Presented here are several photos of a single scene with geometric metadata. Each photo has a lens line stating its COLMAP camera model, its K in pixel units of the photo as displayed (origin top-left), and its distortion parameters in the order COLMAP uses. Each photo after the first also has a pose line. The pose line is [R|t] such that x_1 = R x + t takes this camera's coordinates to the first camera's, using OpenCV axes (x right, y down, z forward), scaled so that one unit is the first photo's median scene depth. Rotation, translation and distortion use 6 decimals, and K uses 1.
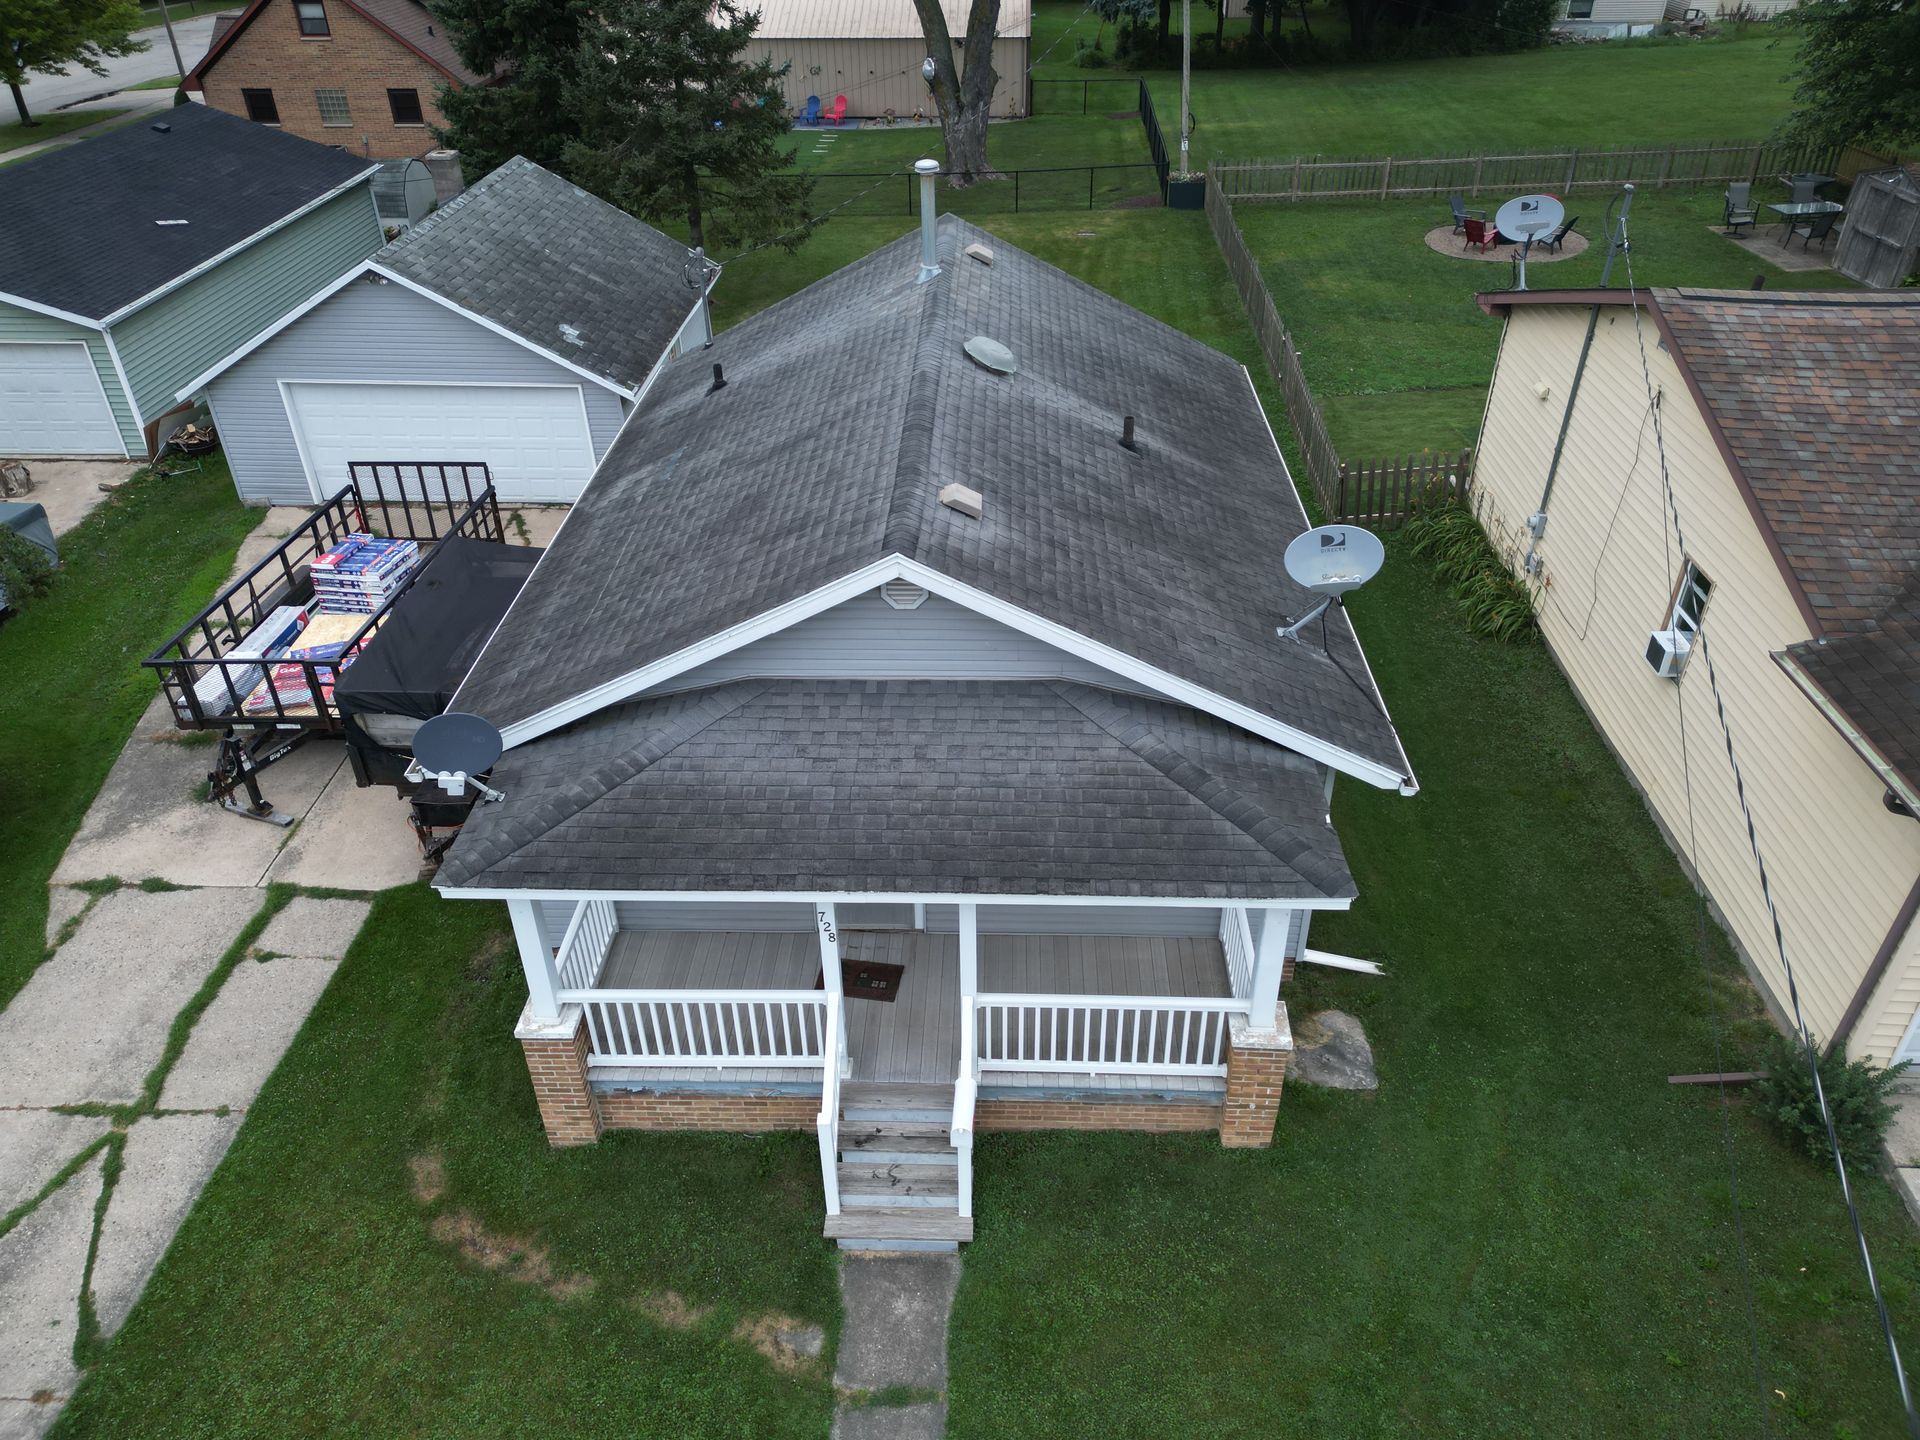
lens RADIAL K [[1341.4, 0, 960.8], [0, 1341.4, 720.3], [0, 0, 1]] dist [0.066857, -0.056692]
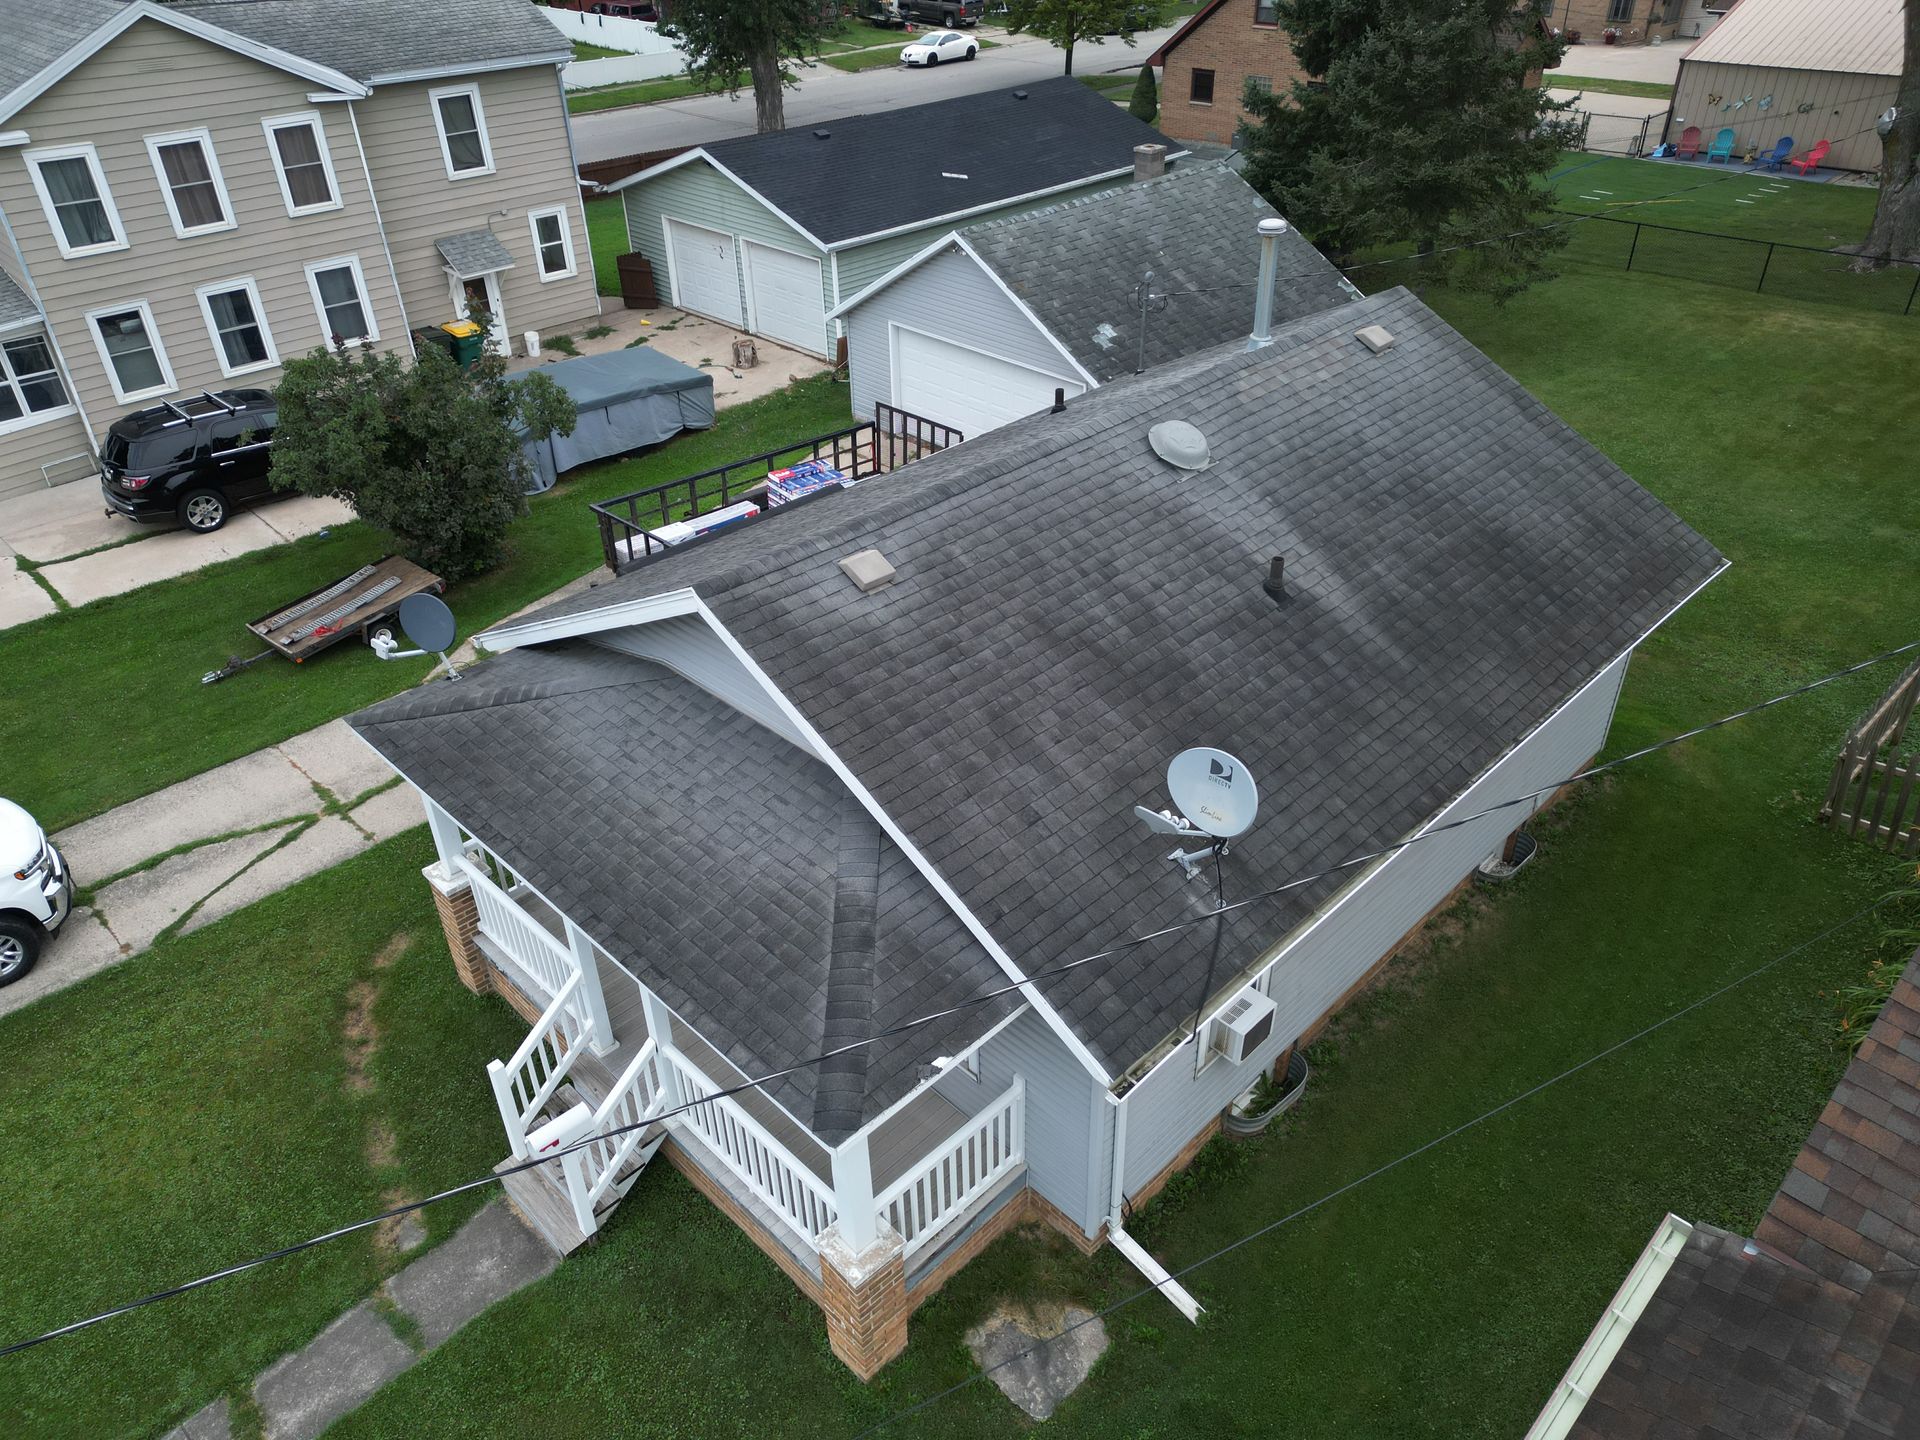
lens RADIAL K [[1341.4, 0, 961.1], [0, 1341.4, 720.0], [0, 0, 1]] dist [0.066857, -0.056692]
pose [[0.727590, 0.377449, -0.572839, 0.559972], [-0.374258, 0.918215, 0.129658, -0.190956], [0.574929, 0.120052, 0.809348, 0.263166]]
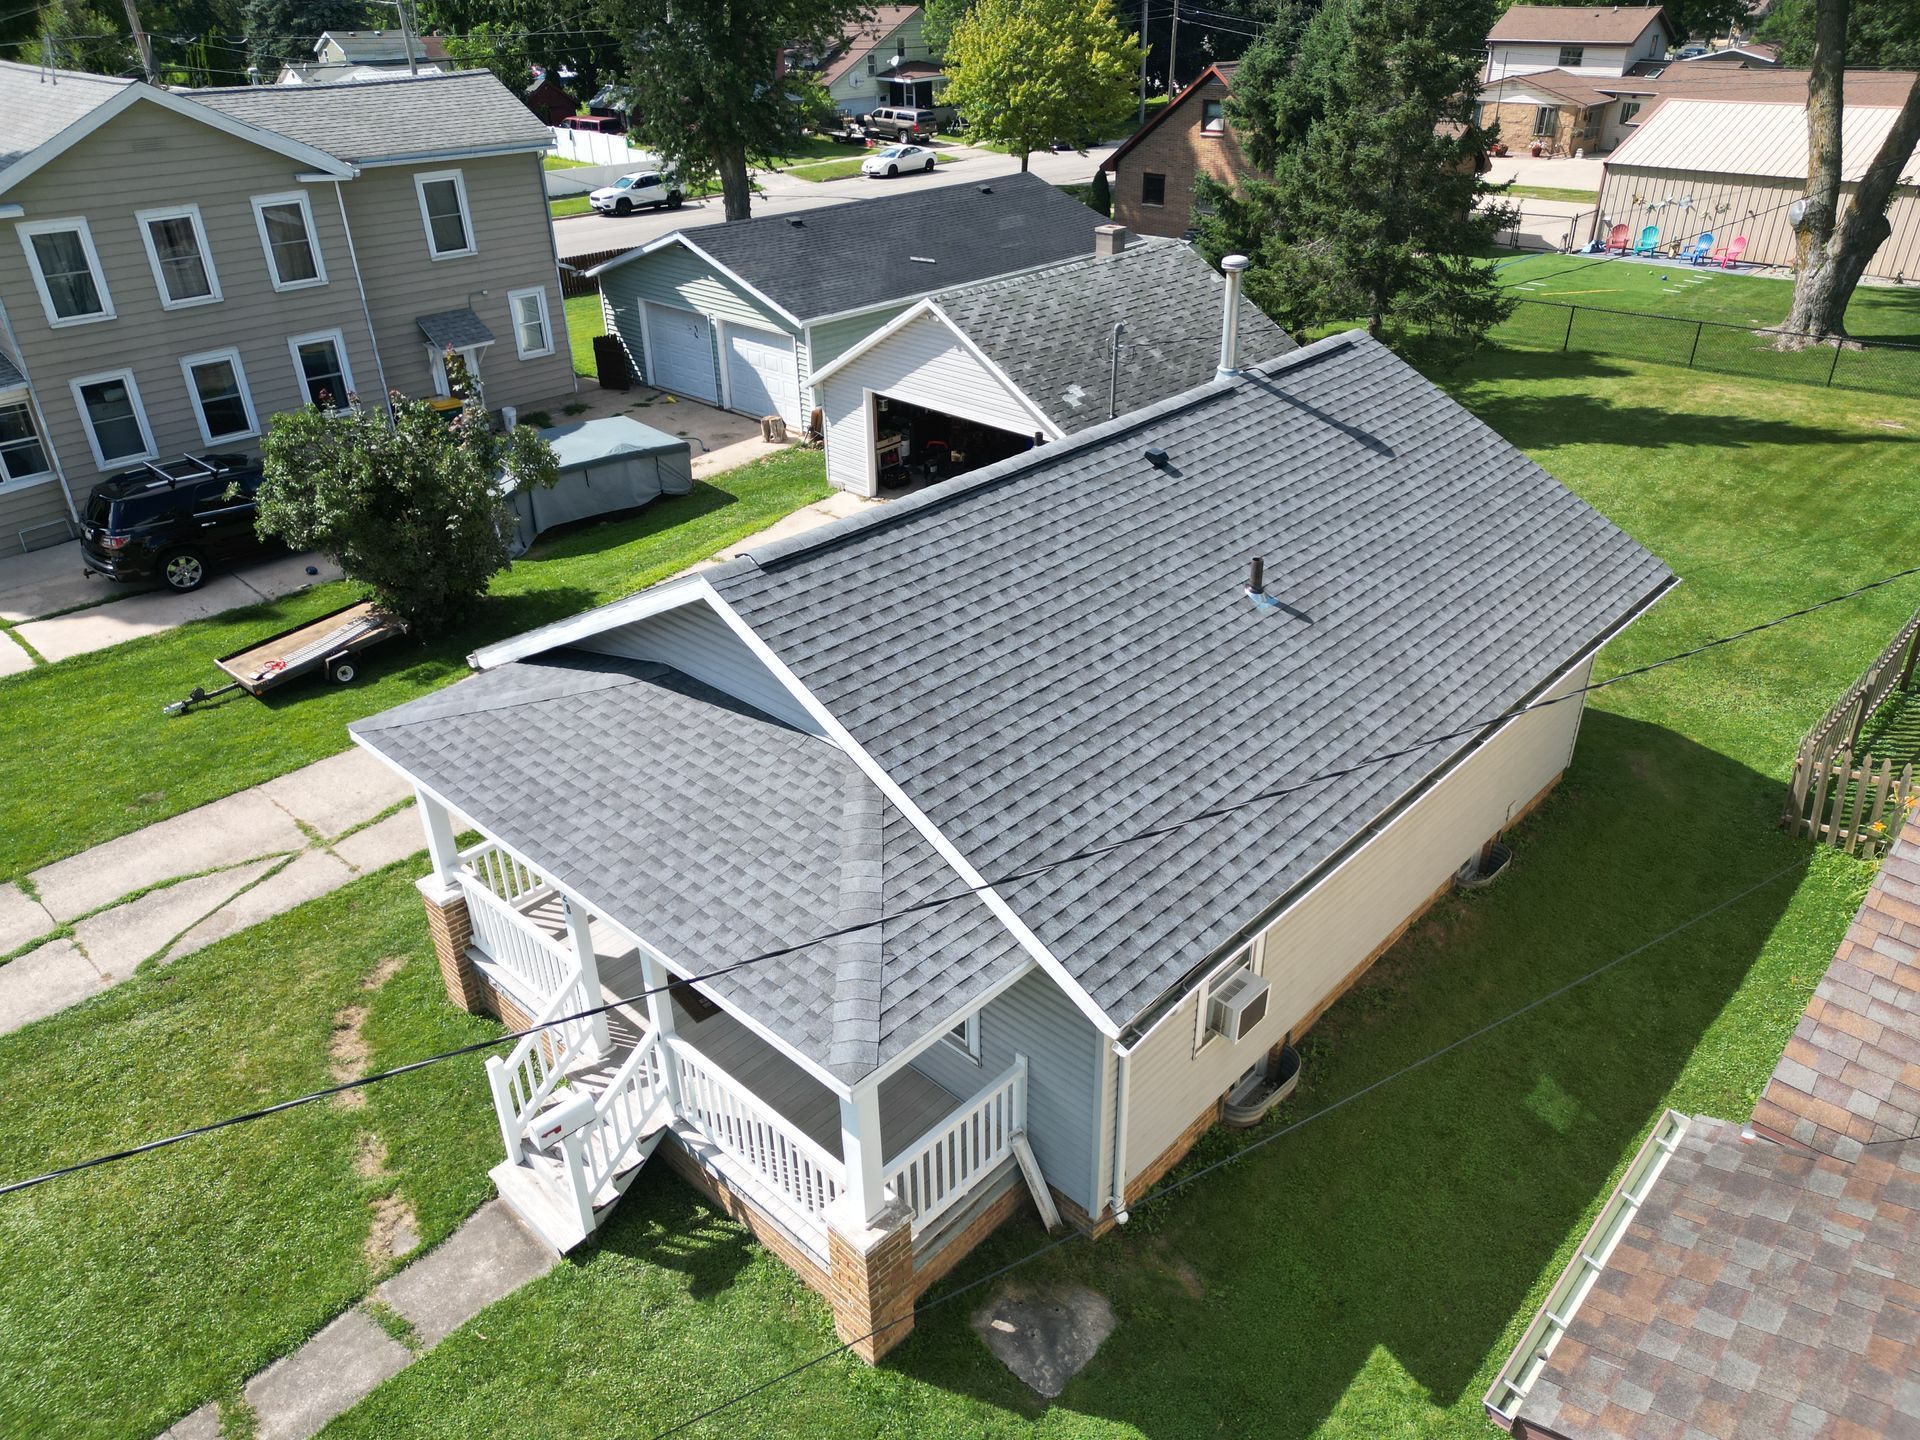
lens RADIAL K [[1341.4, 0, 960.8], [0, 1341.4, 722.9], [0, 0, 1]] dist [0.066857, -0.056692]
pose [[0.748404, 0.324988, -0.578165, 0.583025], [-0.365529, 0.929493, 0.049312, -0.114950], [0.553426, 0.174431, 0.814429, 0.242619]]
